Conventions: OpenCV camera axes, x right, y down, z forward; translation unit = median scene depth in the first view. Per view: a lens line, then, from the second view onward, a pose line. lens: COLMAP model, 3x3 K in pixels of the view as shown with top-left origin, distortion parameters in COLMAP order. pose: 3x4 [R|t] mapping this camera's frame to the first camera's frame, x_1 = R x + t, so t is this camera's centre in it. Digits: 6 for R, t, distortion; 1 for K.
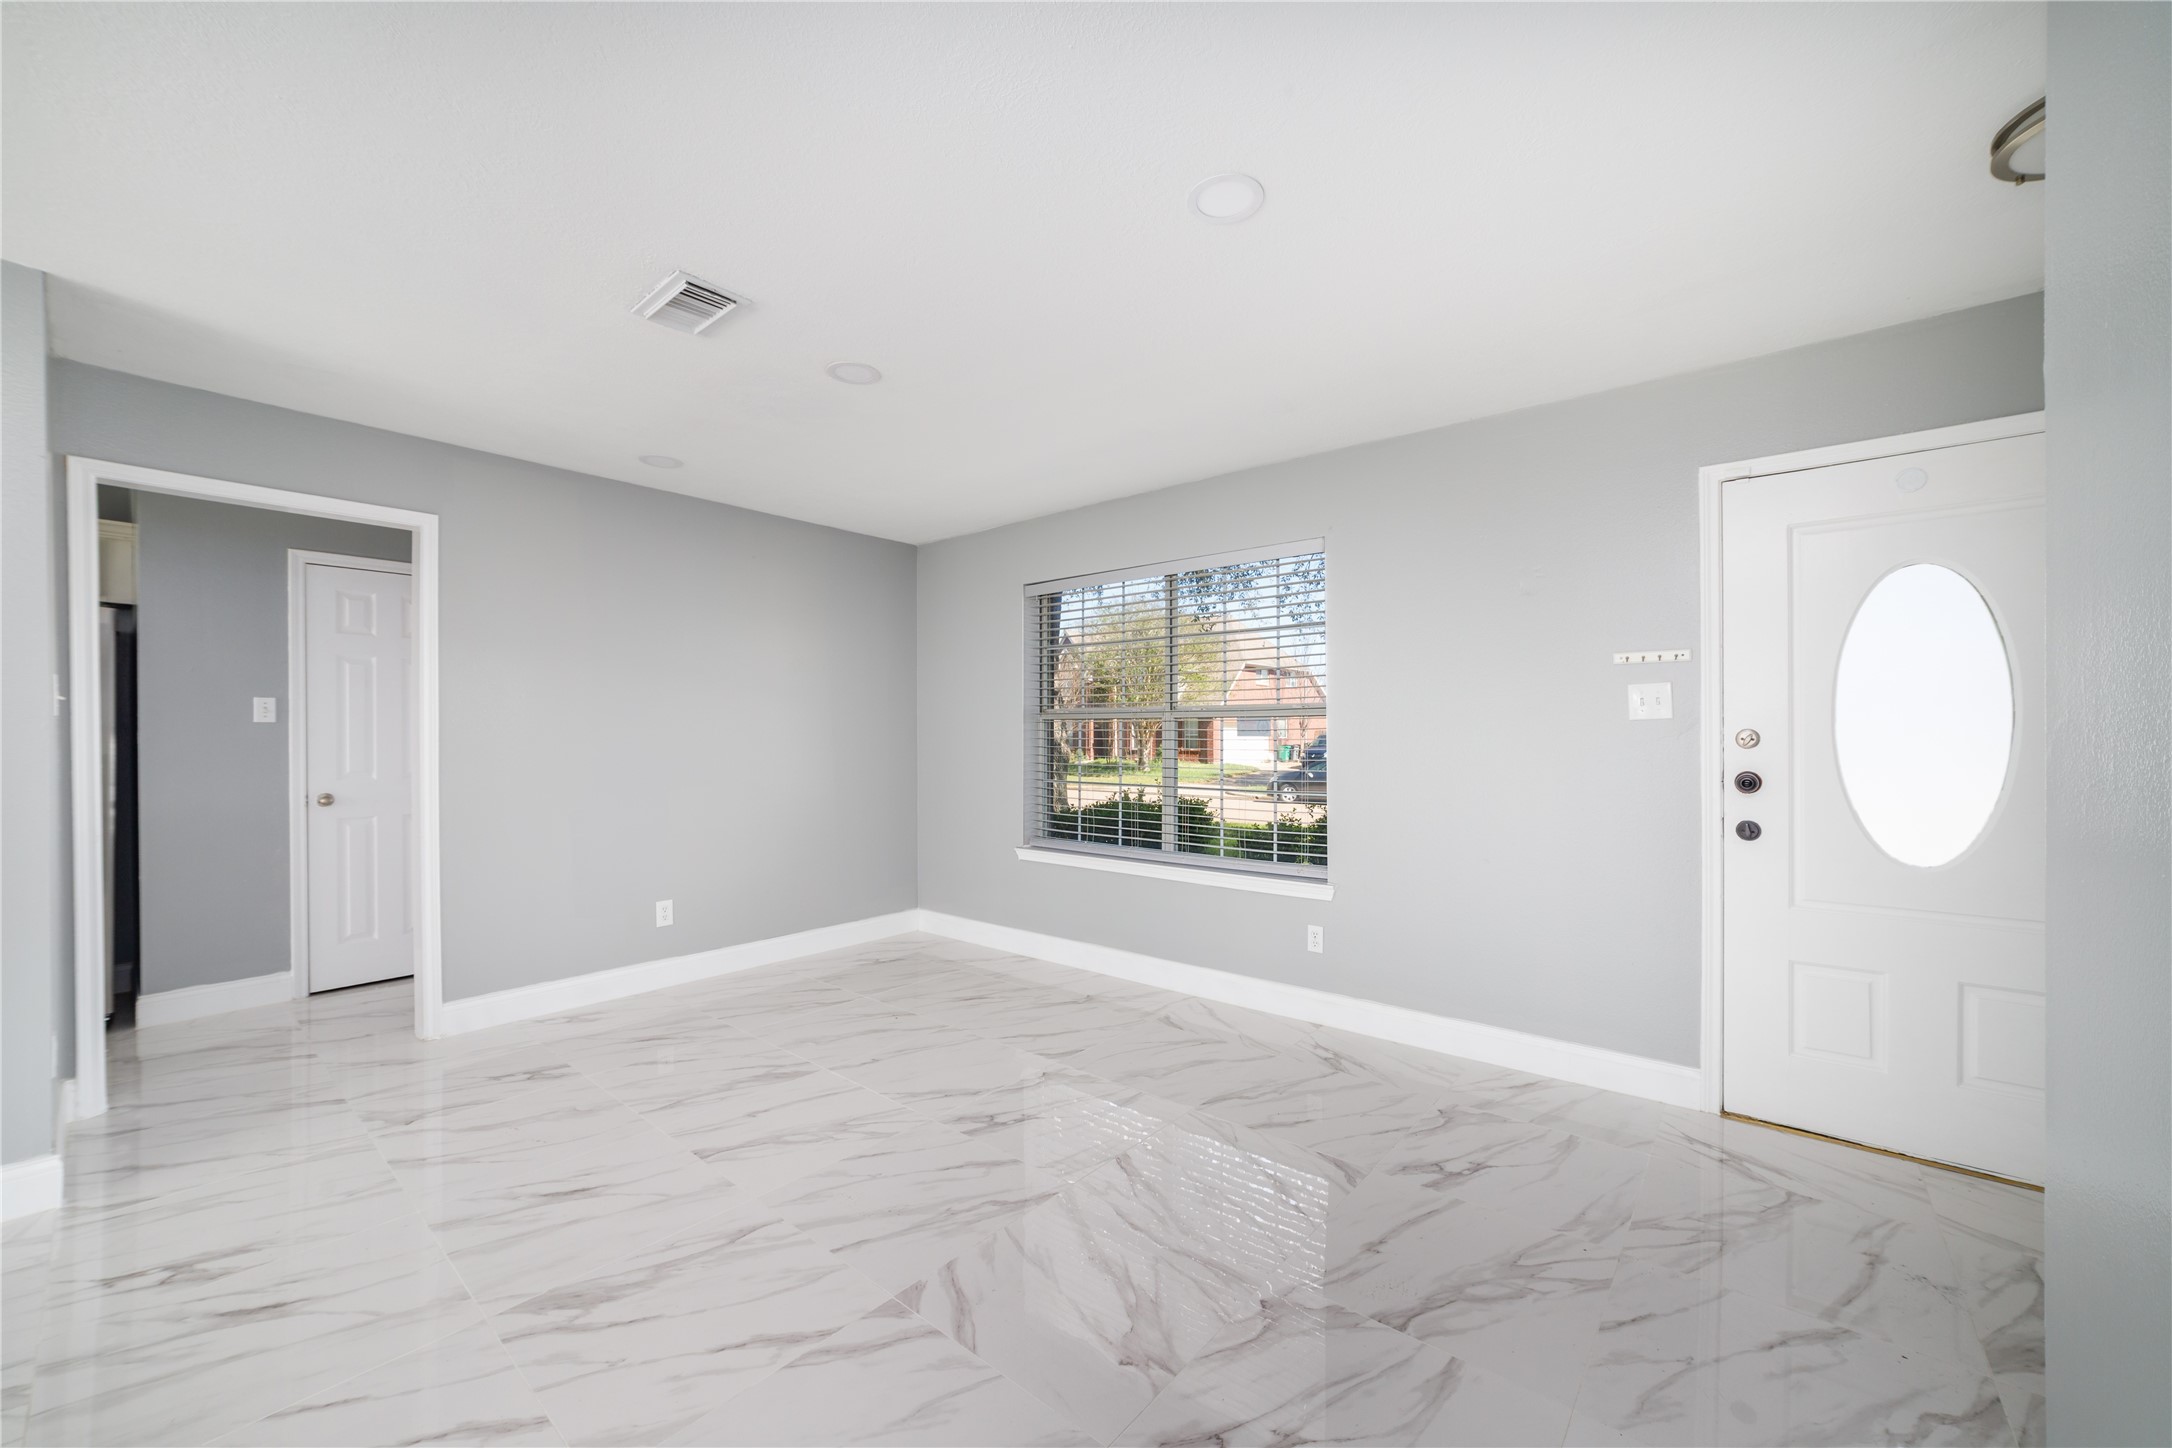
lens RADIAL K [[816.1, 0, 1085.7], [0, 816.1, 737.6], [0, 0, 1]] dist [-0.010807, -0.000057]
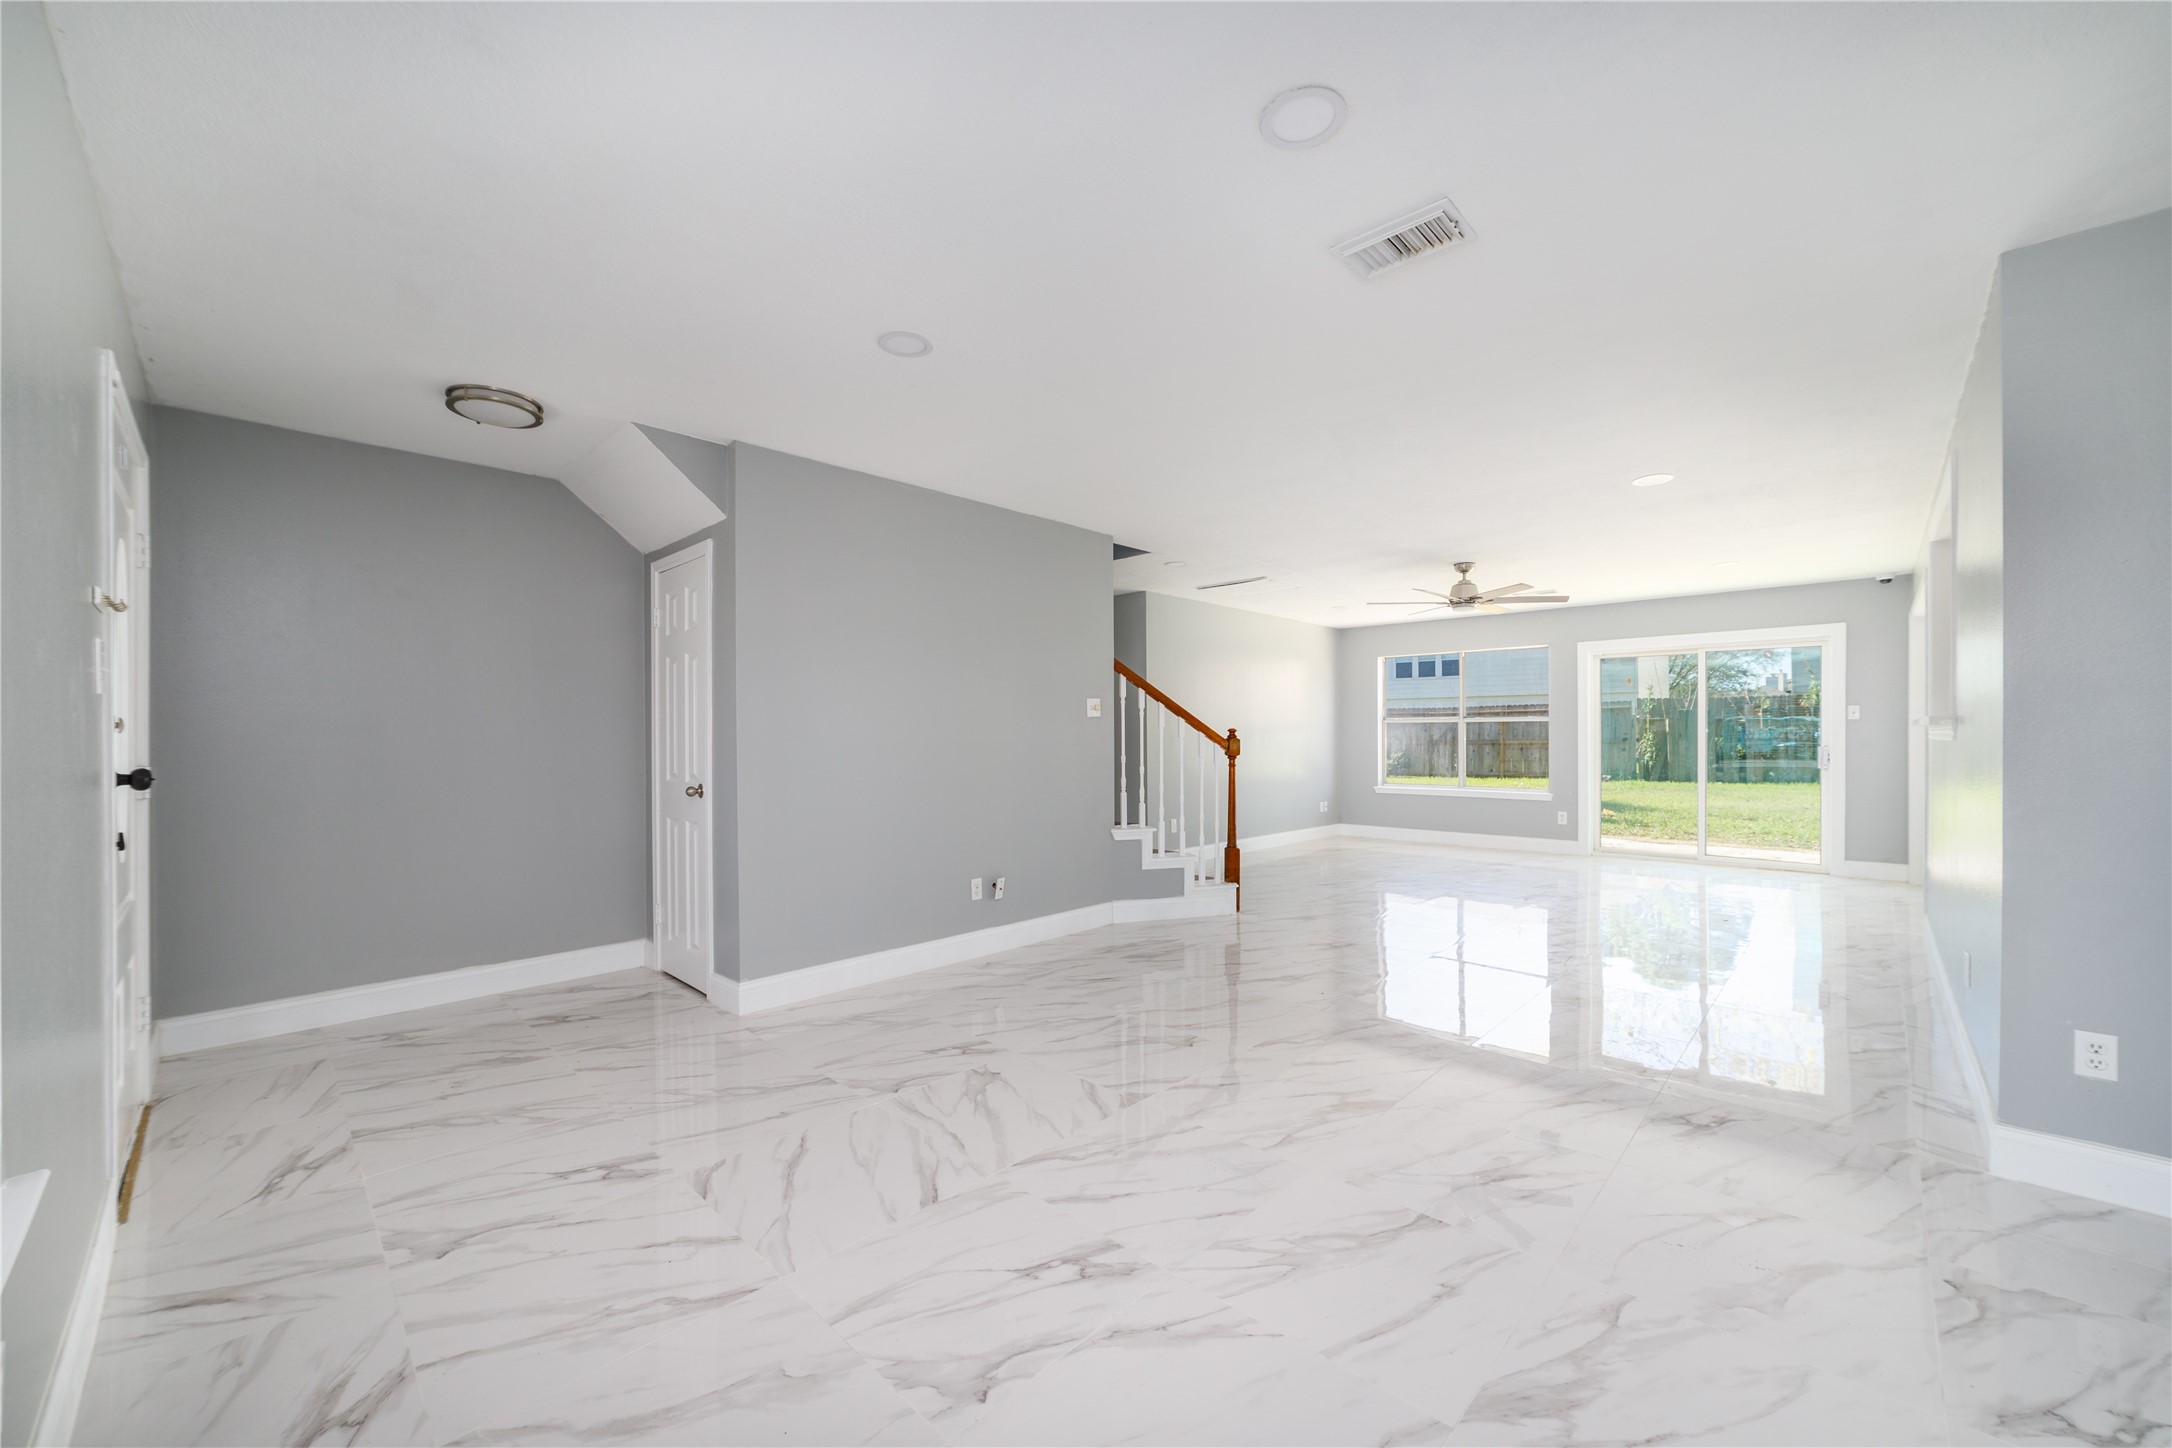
lens RADIAL K [[816.1, 0, 1086.5], [0, 816.1, 735.7], [0, 0, 1]] dist [-0.010807, -0.000057]
pose [[-0.997347, 0.007913, 0.072358, -0.198003], [0.007688, 0.999965, -0.003381, 0.024607], [-0.072382, -0.002816, -0.997373, 1.941056]]
